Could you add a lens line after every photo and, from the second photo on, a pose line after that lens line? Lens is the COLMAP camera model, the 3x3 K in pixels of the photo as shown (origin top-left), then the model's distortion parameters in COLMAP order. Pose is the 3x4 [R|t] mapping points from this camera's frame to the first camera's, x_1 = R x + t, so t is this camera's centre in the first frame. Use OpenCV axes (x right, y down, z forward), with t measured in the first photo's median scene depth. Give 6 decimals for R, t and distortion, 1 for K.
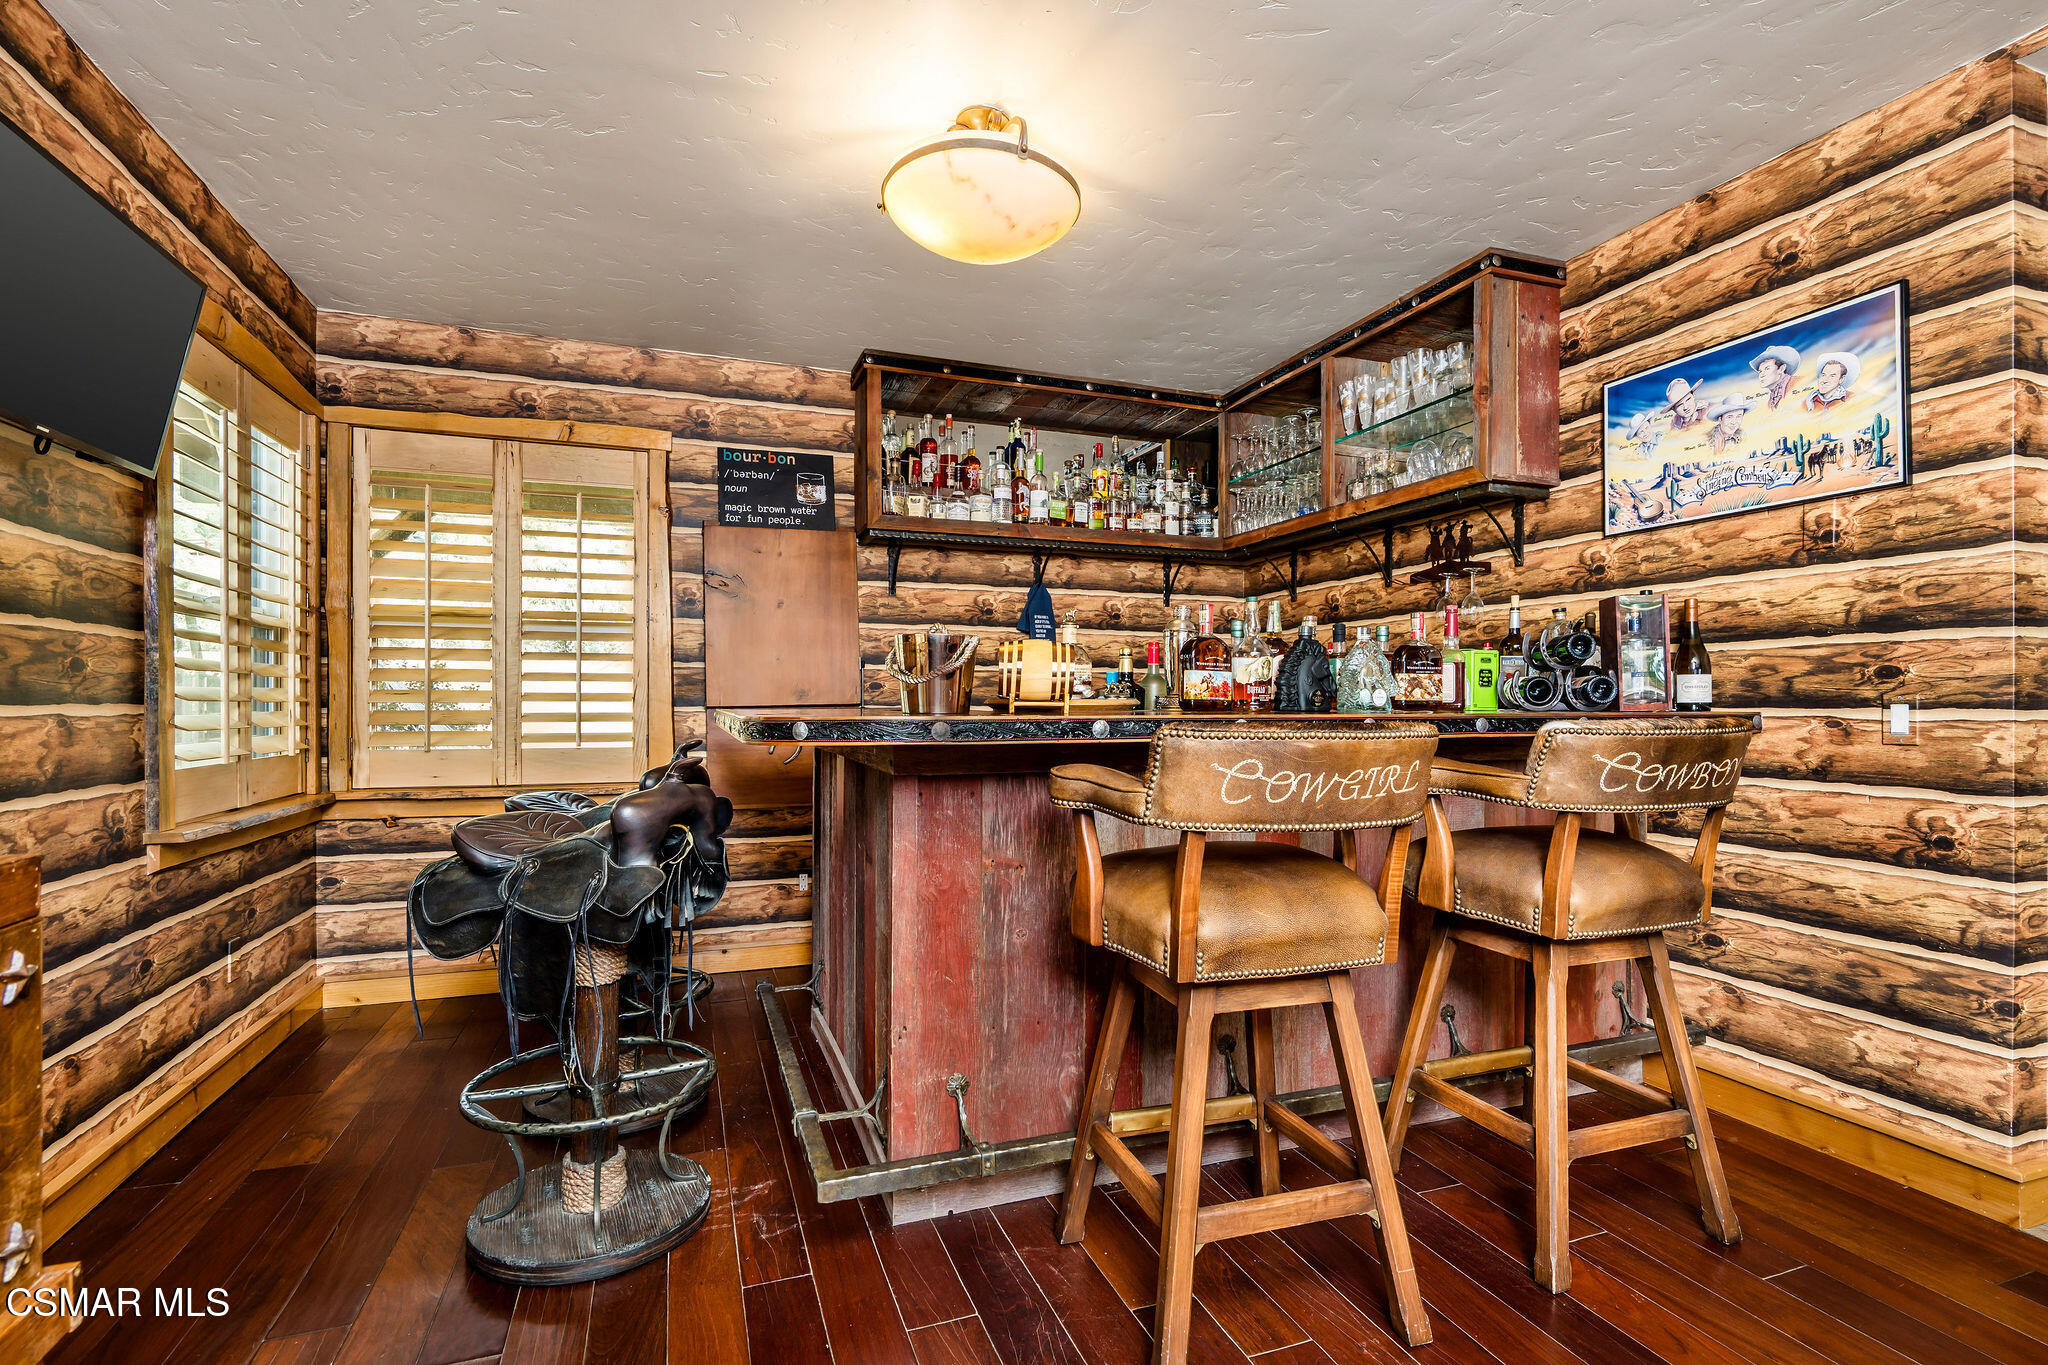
lens RADIAL K [[934.3, 0, 1015.3], [0, 934.3, 691.1], [0, 0, 1]] dist [-0.000470, 0.003438]
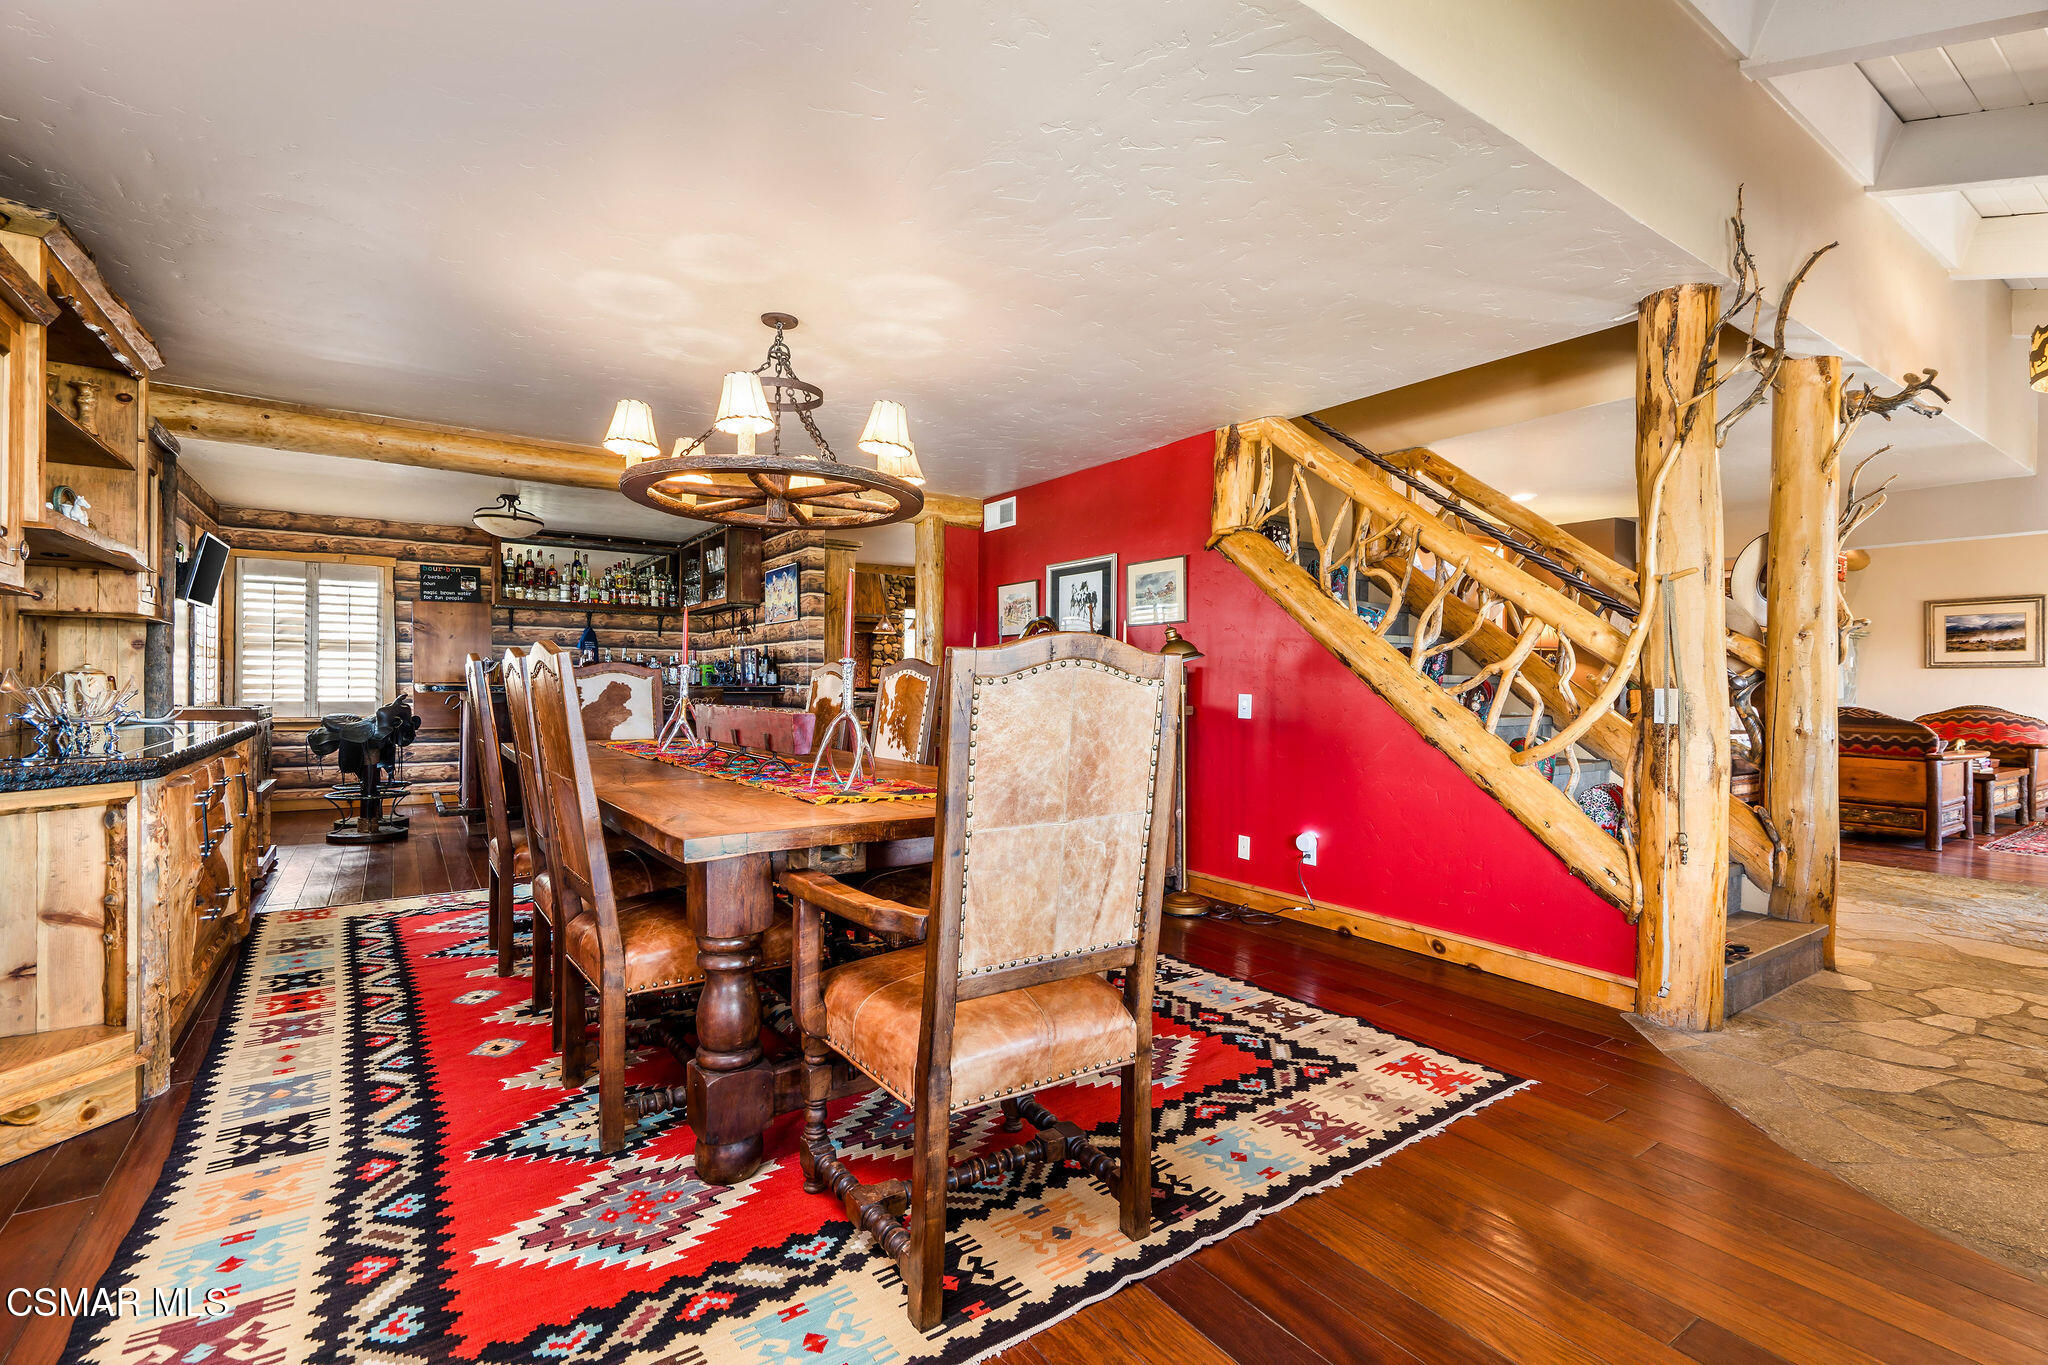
lens RADIAL K [[934.3, 0, 1033.6], [0, 934.3, 681.5], [0, 0, 1]] dist [-0.000470, 0.003438]
pose [[0.965480, 0.006390, 0.260399, 0.507670], [-0.008221, 0.999949, 0.005946, -0.009064], [-0.260348, -0.007882, 0.965483, -1.511588]]
